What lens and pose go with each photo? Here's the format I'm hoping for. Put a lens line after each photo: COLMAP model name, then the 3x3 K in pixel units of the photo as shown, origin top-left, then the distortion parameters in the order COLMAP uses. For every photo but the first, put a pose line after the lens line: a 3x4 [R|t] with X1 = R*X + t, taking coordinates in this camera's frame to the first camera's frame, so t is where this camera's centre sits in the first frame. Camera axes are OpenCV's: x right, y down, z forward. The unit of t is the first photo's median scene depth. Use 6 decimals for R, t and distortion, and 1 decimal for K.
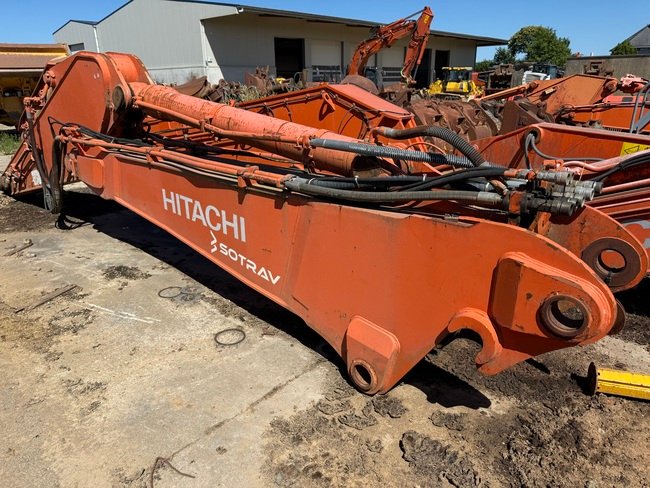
lens RADIAL K [[450.0, 0, 322.4], [0, 450.0, 244.4], [0, 0, 1]] dist [0.002296, -0.000716]
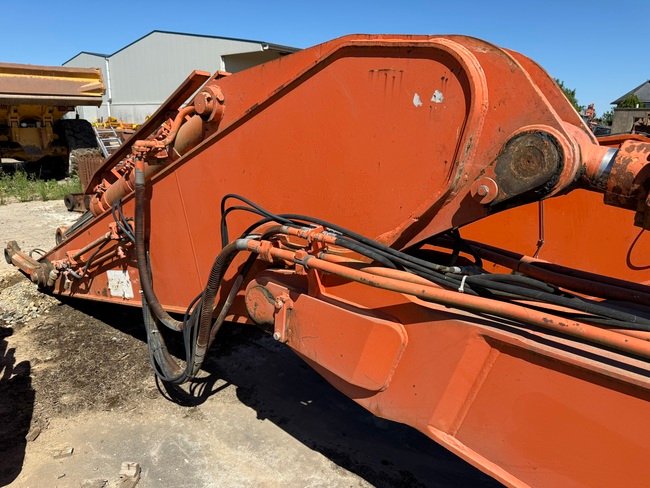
lens RADIAL K [[450.0, 0, 327.2], [0, 450.0, 244.3], [0, 0, 1]] dist [0.002296, -0.000716]
pose [[0.999267, 0.030244, 0.023480, -0.346201], [-0.028232, 0.996253, -0.081745, -0.136861], [-0.025864, 0.081022, 0.996377, 0.392811]]
